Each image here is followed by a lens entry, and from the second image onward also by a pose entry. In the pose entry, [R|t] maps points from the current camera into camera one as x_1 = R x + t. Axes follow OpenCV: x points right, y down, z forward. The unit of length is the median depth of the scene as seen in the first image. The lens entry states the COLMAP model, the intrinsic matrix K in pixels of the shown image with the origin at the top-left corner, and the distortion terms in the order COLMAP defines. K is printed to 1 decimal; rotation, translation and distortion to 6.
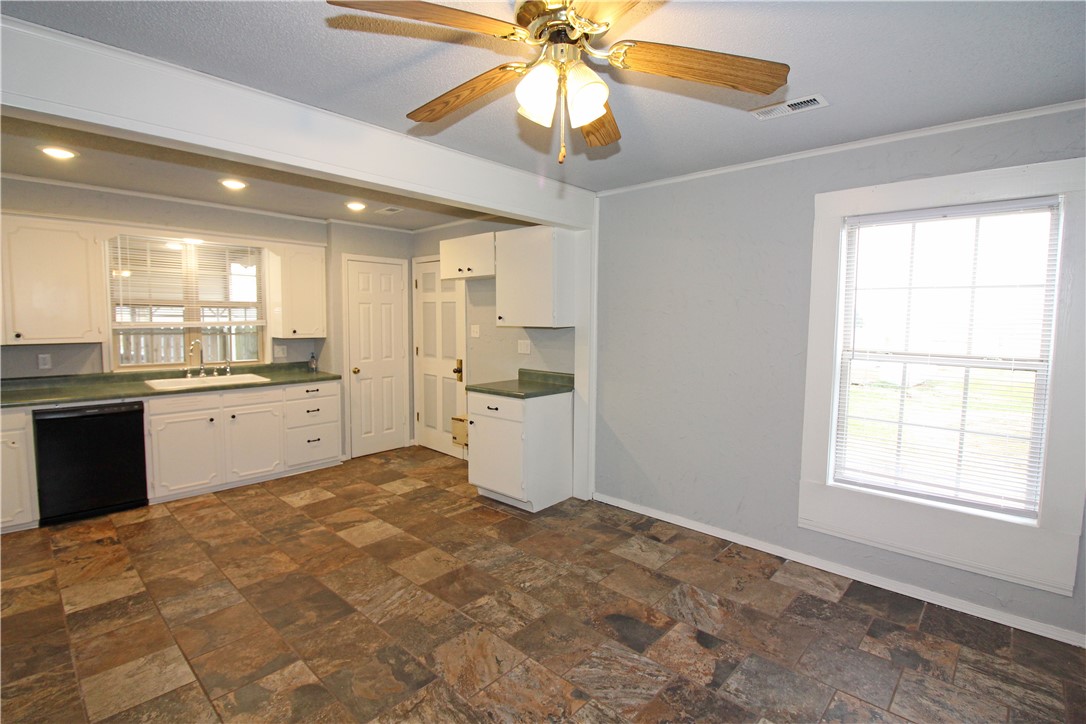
lens RADIAL K [[502.9, 0, 546.5], [0, 502.9, 353.8], [0, 0, 1]] dist [0.001400, -0.014326]
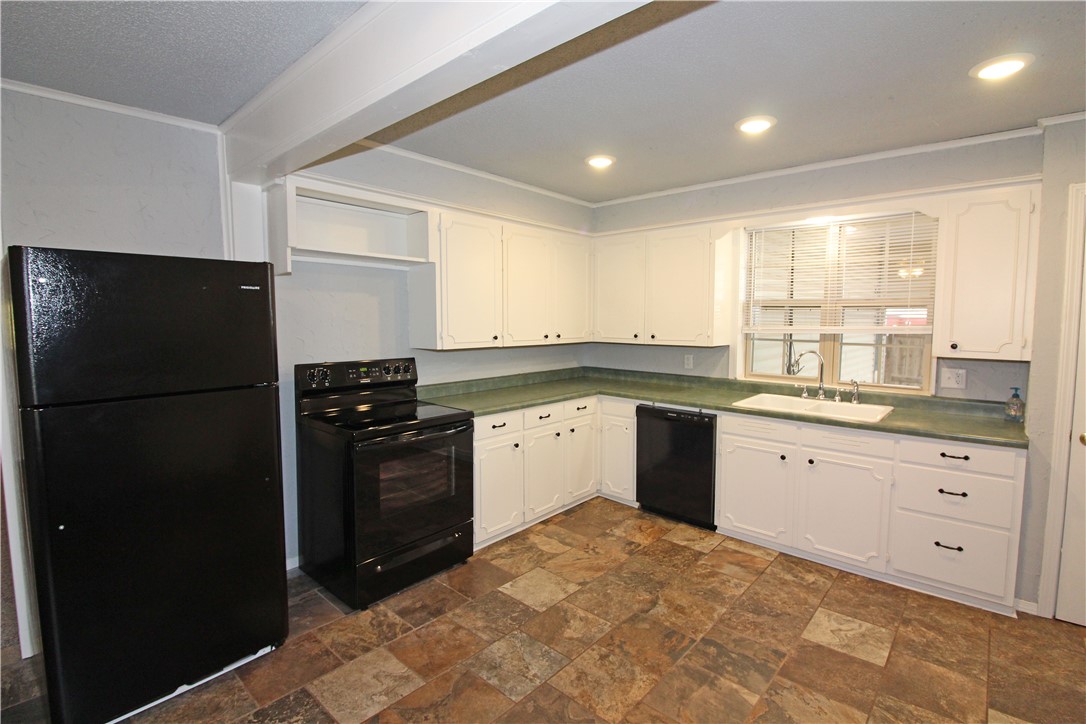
lens RADIAL K [[502.9, 0, 546.5], [0, 502.9, 353.8], [0, 0, 1]] dist [0.001400, -0.014326]
pose [[0.012788, 0.064303, -0.997849, 0.069379], [-0.073302, 0.995305, 0.063199, -0.045273], [0.997228, 0.072336, 0.017442, 0.641213]]
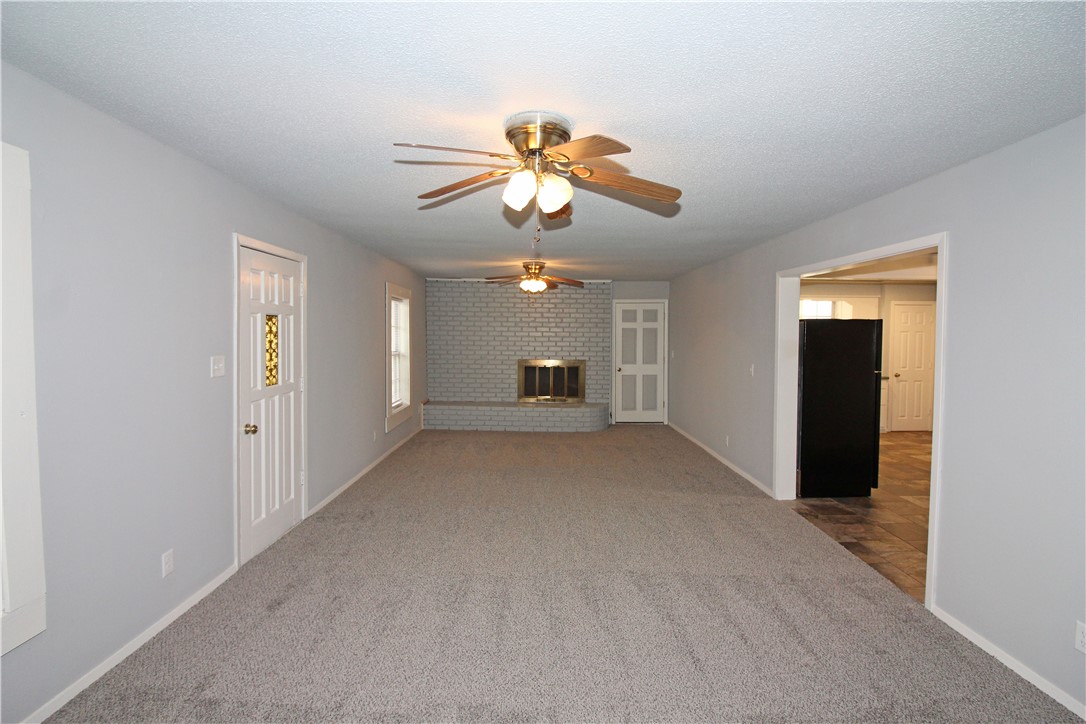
lens RADIAL K [[502.9, 0, 546.5], [0, 502.9, 353.8], [0, 0, 1]] dist [0.001400, -0.014326]
pose [[0.687040, 0.022458, -0.726272, 0.002620], [-0.054927, 0.998268, -0.021091, 0.077292], [0.724540, 0.054382, 0.687083, -1.099009]]
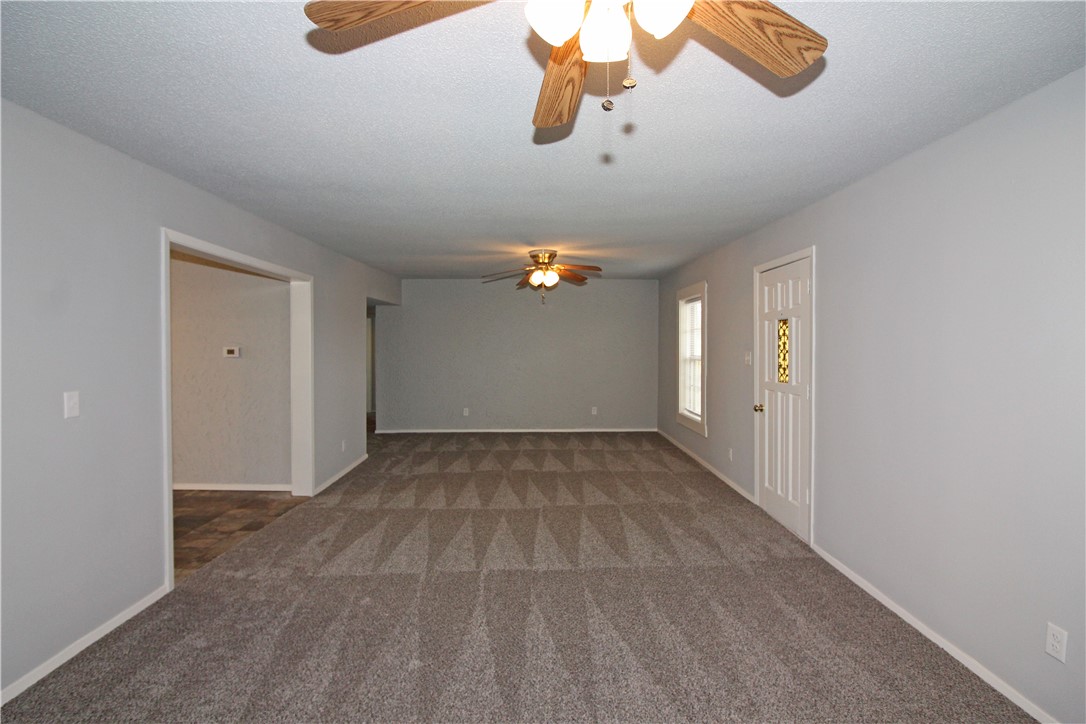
lens RADIAL K [[502.9, 0, 546.5], [0, 502.9, 353.8], [0, 0, 1]] dist [0.001400, -0.014326]
pose [[-0.696266, -0.017694, 0.717566, -1.364943], [0.047820, 0.996332, 0.070968, -0.008171], [-0.716190, 0.083727, -0.692865, 0.180233]]
